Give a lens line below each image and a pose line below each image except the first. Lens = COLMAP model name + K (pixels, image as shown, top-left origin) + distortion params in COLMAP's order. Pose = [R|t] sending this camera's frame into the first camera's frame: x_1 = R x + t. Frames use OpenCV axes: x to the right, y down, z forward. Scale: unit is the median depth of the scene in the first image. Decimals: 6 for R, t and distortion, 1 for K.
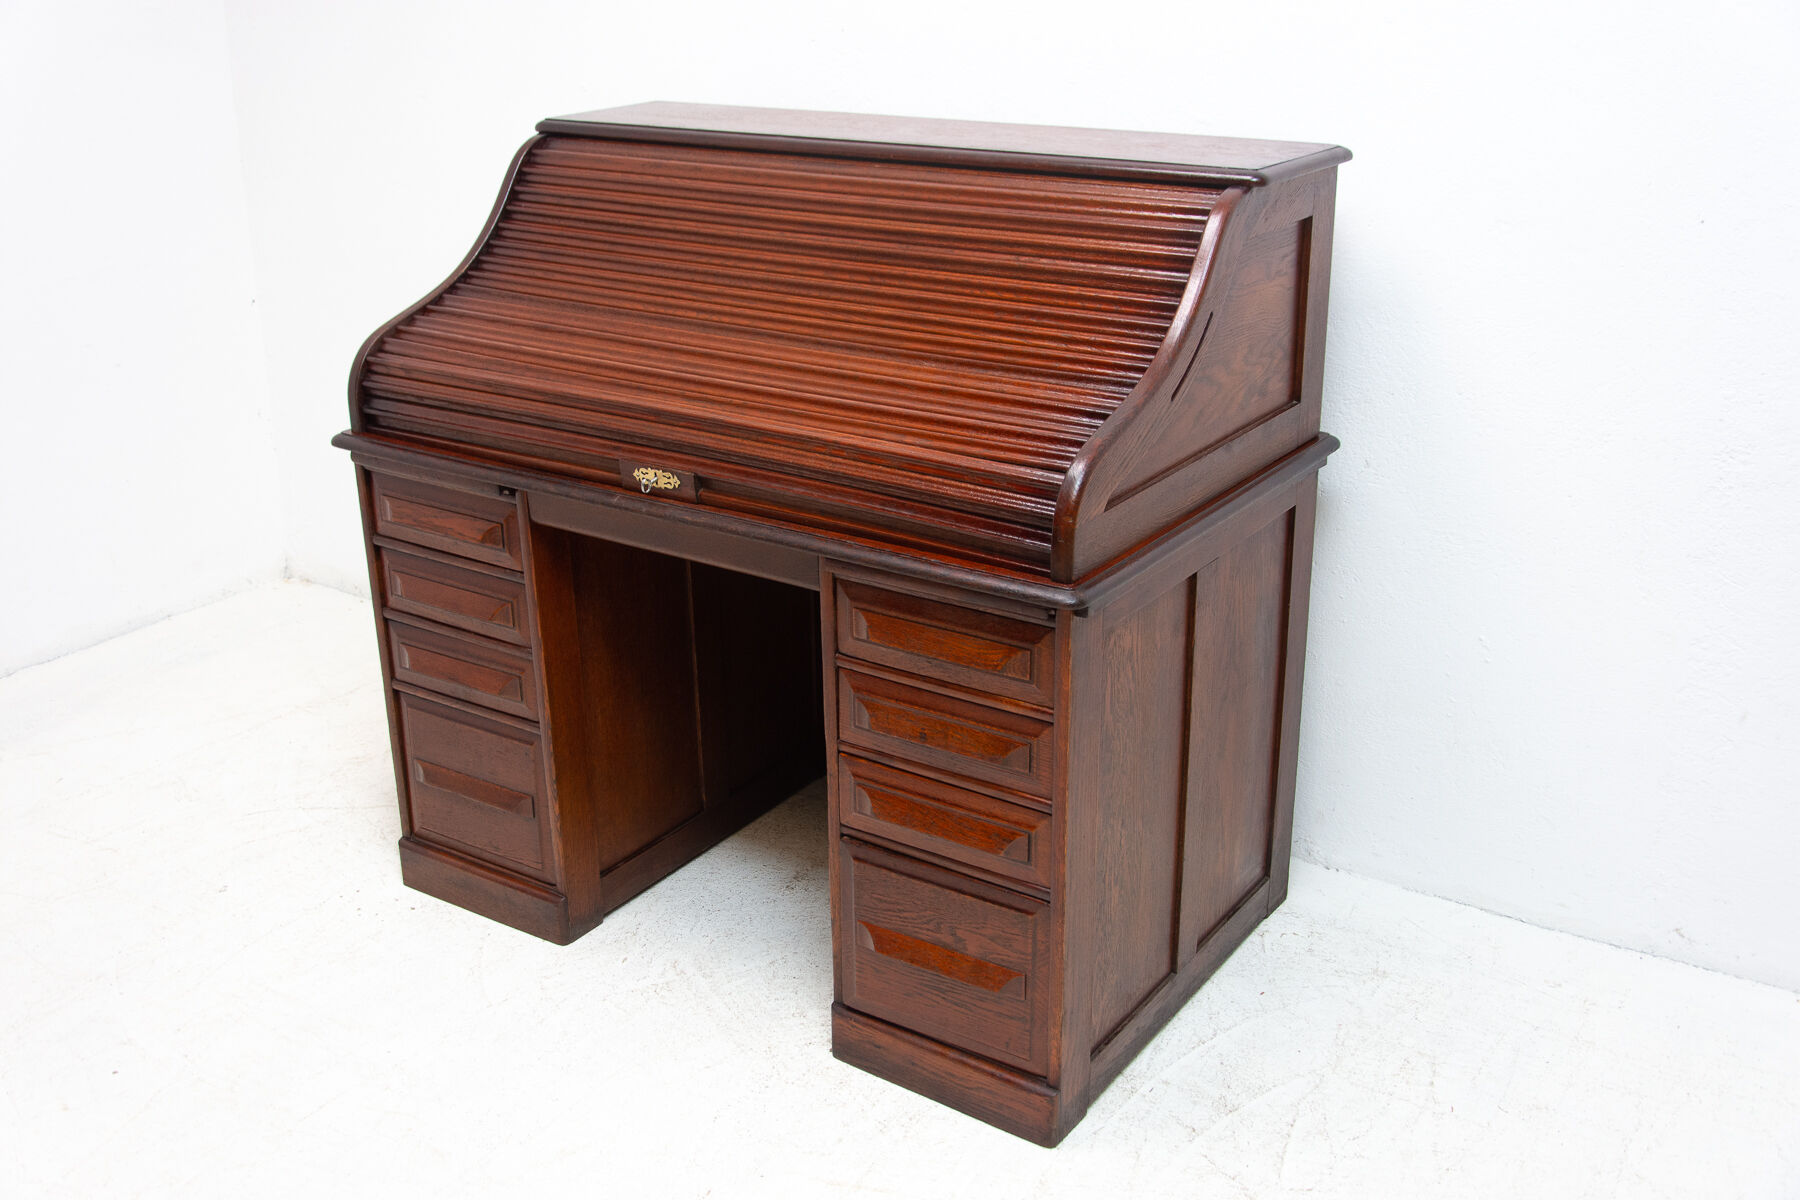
lens RADIAL K [[1845.0, 0, 872.0], [0, 1845.0, 601.3], [0, 0, 1]] dist [-0.011845, -0.000496]
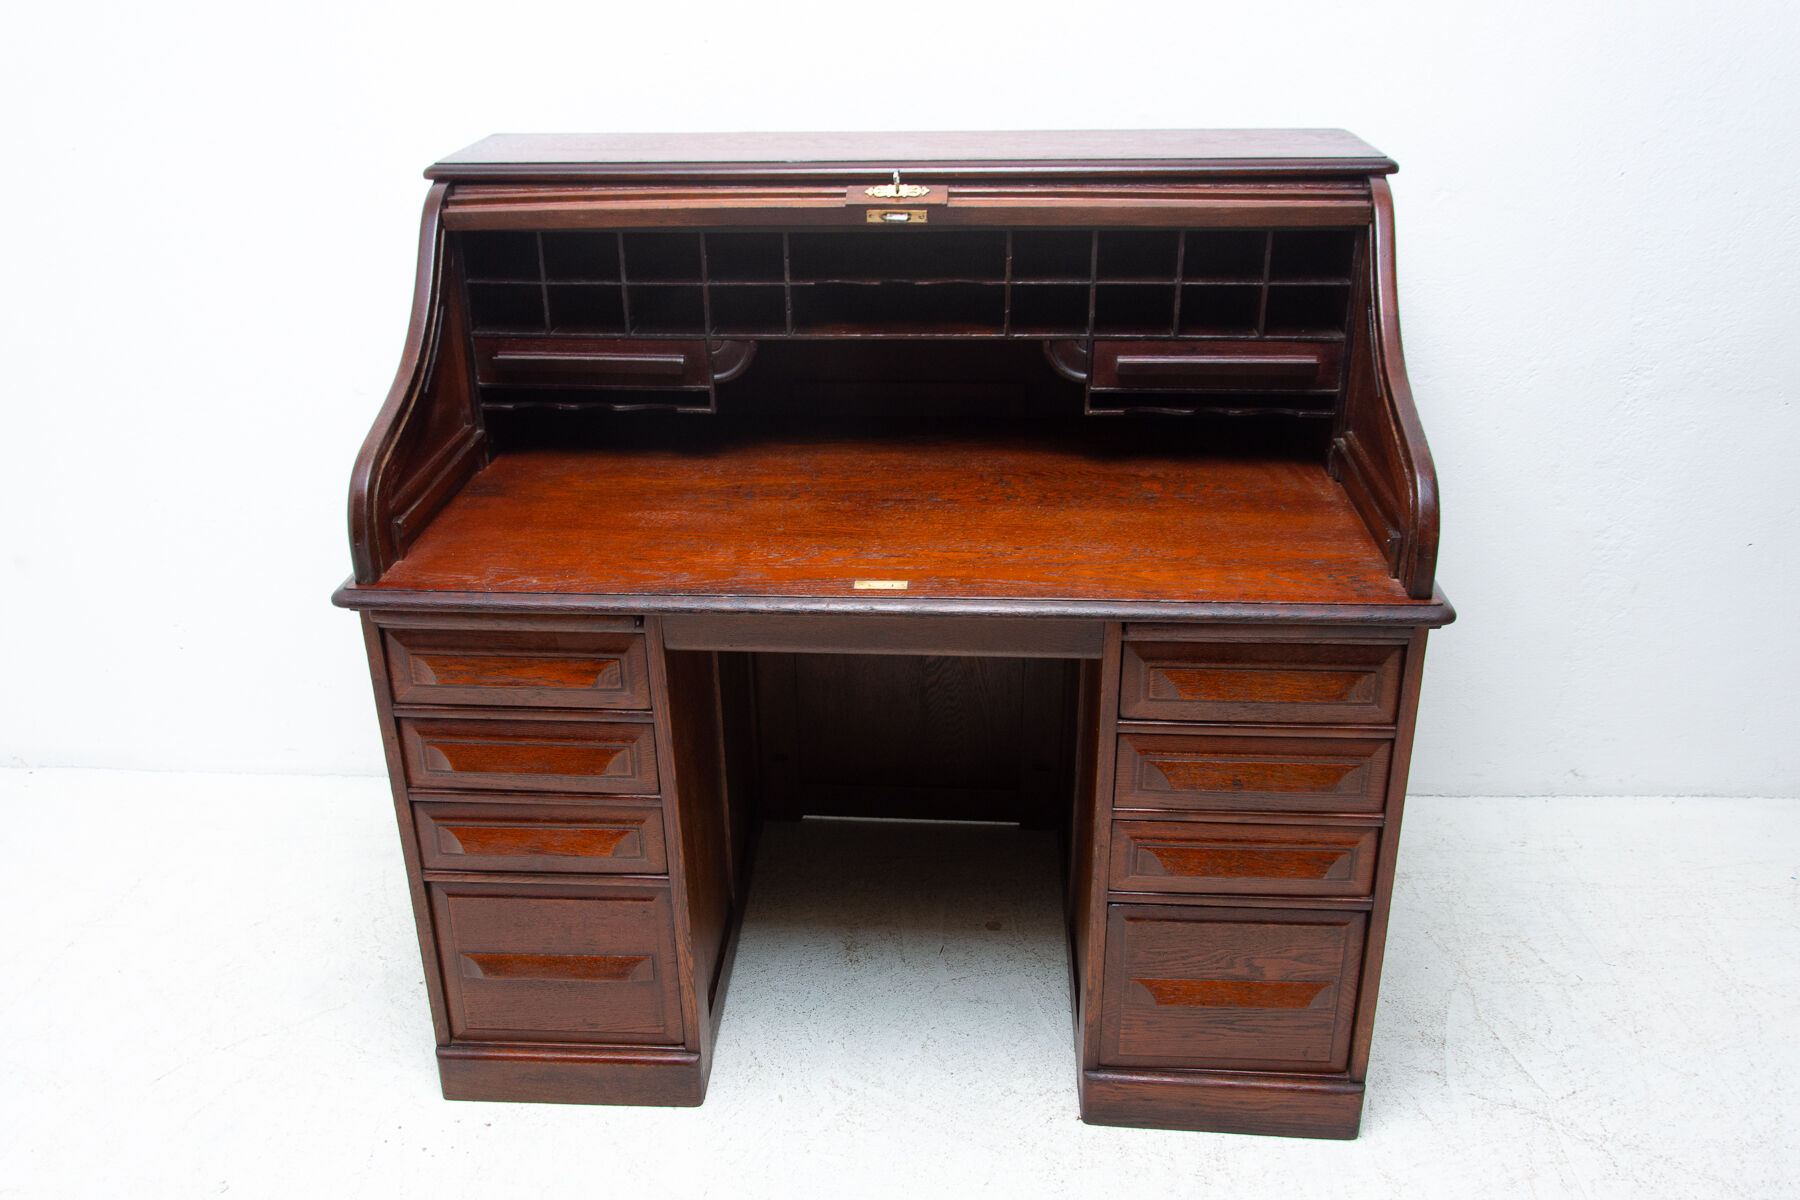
lens RADIAL K [[1565.8, 0, 855.9], [0, 1565.8, 638.6], [0, 0, 1]] dist [0.000863, 0.002097]
pose [[0.861324, -0.215415, 0.460128, -0.443916], [0.185561, 0.976479, 0.109797, -0.111681], [-0.472957, -0.009189, 0.881037, 0.338672]]
